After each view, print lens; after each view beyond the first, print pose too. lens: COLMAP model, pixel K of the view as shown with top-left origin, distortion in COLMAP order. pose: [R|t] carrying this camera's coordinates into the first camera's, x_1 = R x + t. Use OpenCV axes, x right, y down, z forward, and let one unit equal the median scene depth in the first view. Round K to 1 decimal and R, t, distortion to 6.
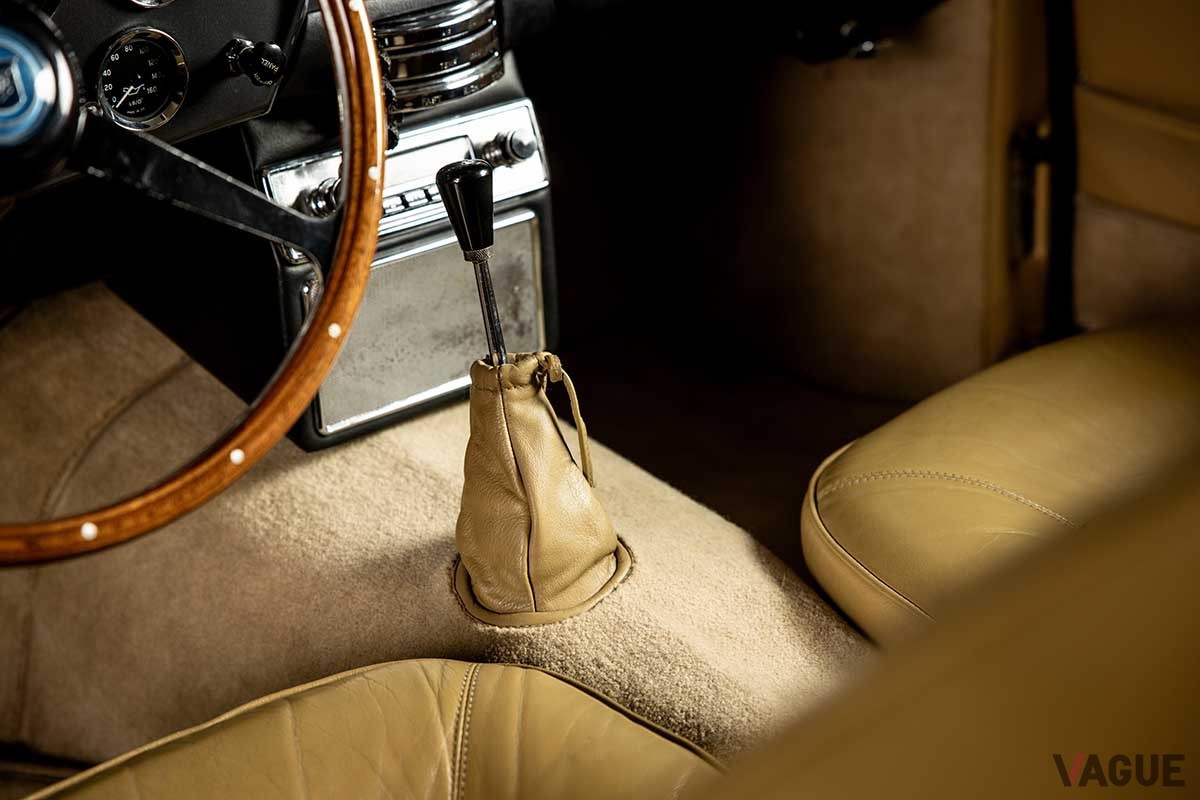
lens RADIAL K [[2351.1, 0, 600.0], [0, 2351.1, 400.0], [0, 0, 1]] dist [0.023800, 0.198737]
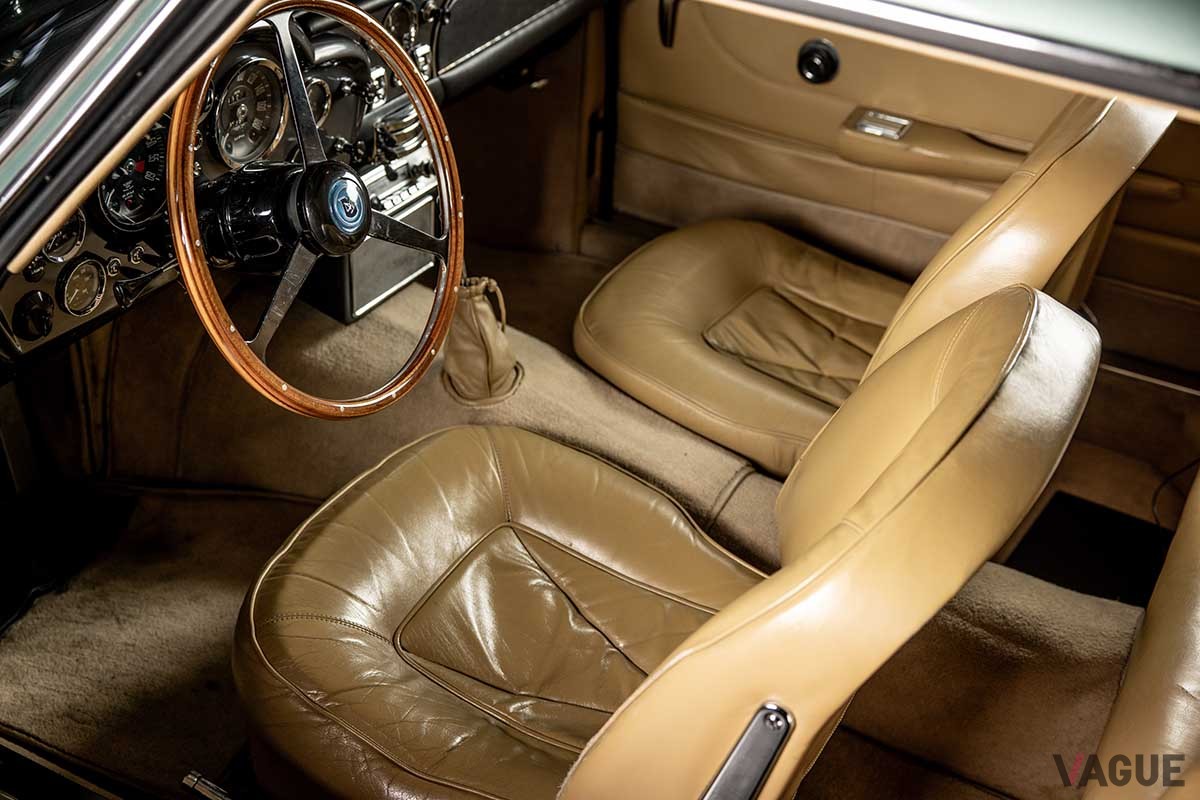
lens RADIAL K [[1585.3, 0, 600.0], [0, 1585.3, 400.0], [0, 0, 1]] dist [0.019259, -0.030020]
pose [[0.936592, -0.095531, 0.337150, -0.426151], [0.040642, 0.985243, 0.166265, -0.147508], [-0.348058, -0.142020, 0.926653, -0.397439]]
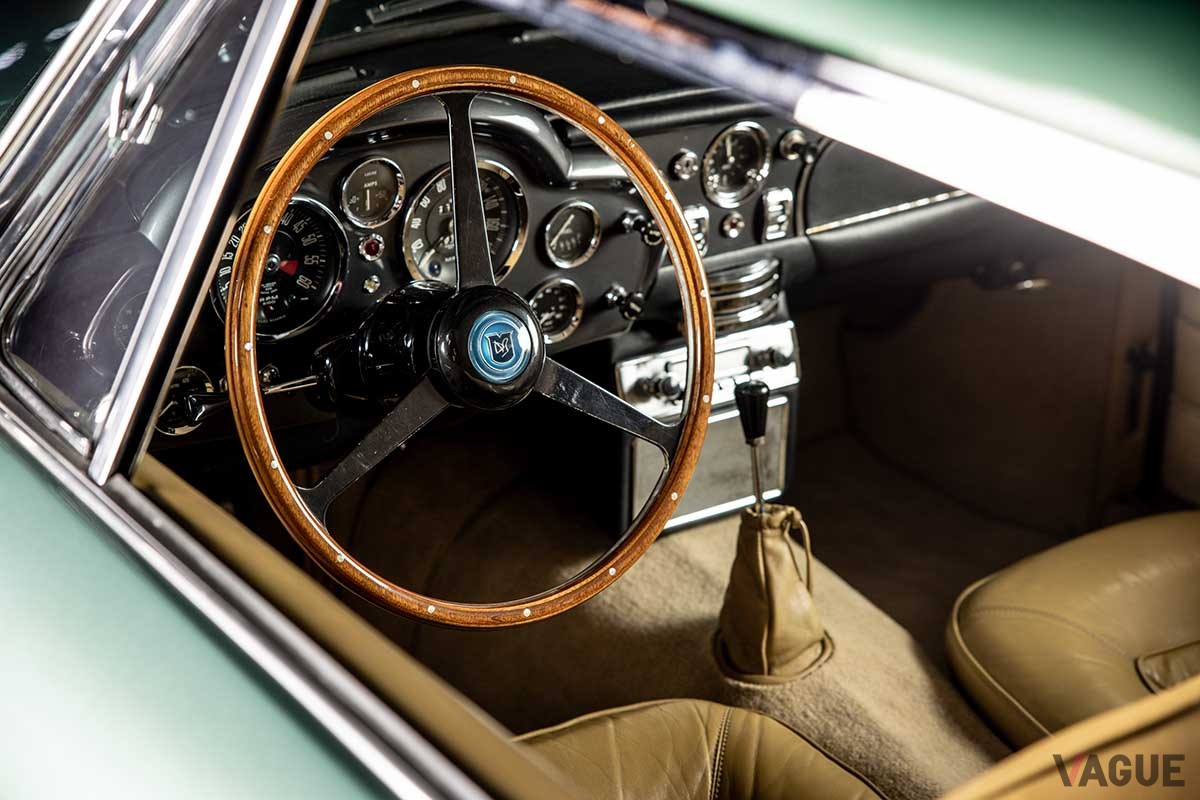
lens RADIAL K [[2153.0, 0, 600.0], [0, 2153.0, 400.0], [0, 0, 1]] dist [0.080417, 0.083768]
pose [[0.991604, 0.107170, -0.072359, -0.052836], [-0.106854, 0.994241, 0.008231, -0.088771], [0.072824, -0.000430, 0.997345, -0.414174]]
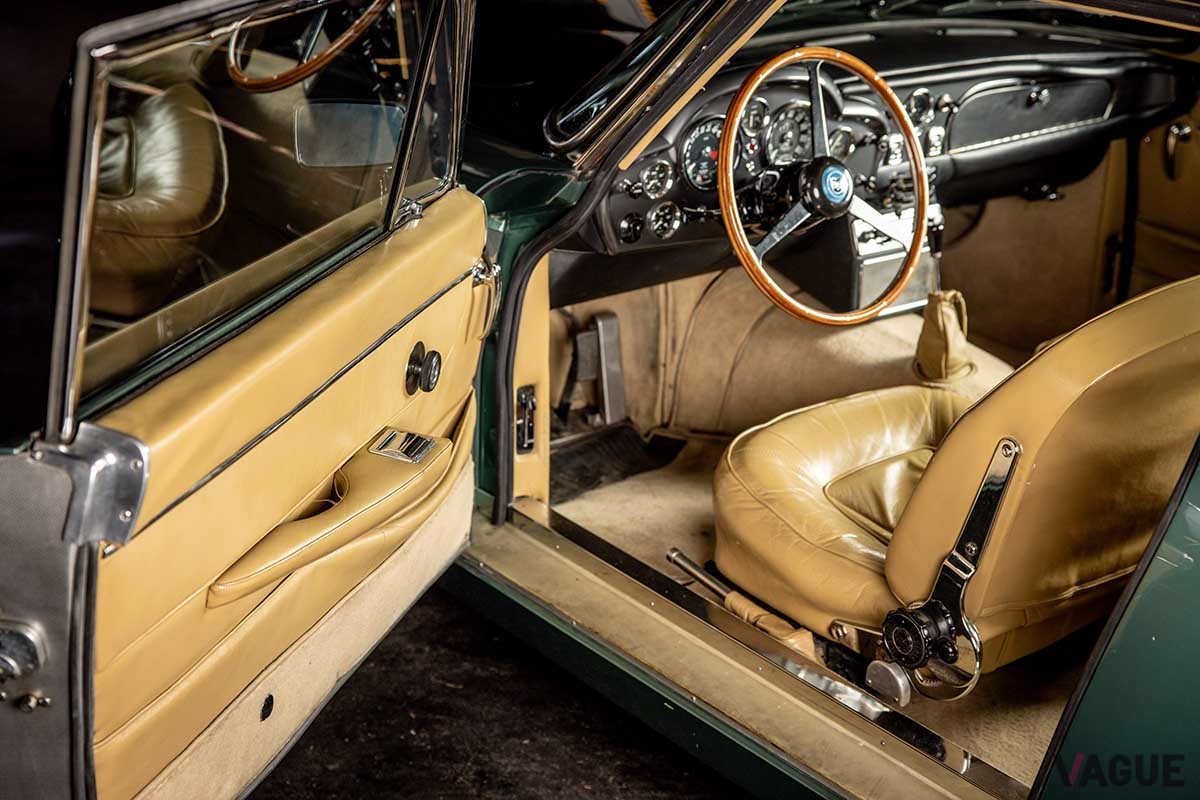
lens RADIAL K [[1777.9, 0, 599.5], [0, 1777.9, 378.8], [0, 0, 1]] dist [0.079703, 0.012699]
pose [[0.994764, 0.086658, -0.054170, -0.330052], [-0.088742, 0.995355, -0.037318, 0.207683], [0.050685, 0.041930, 0.997834, -1.207159]]
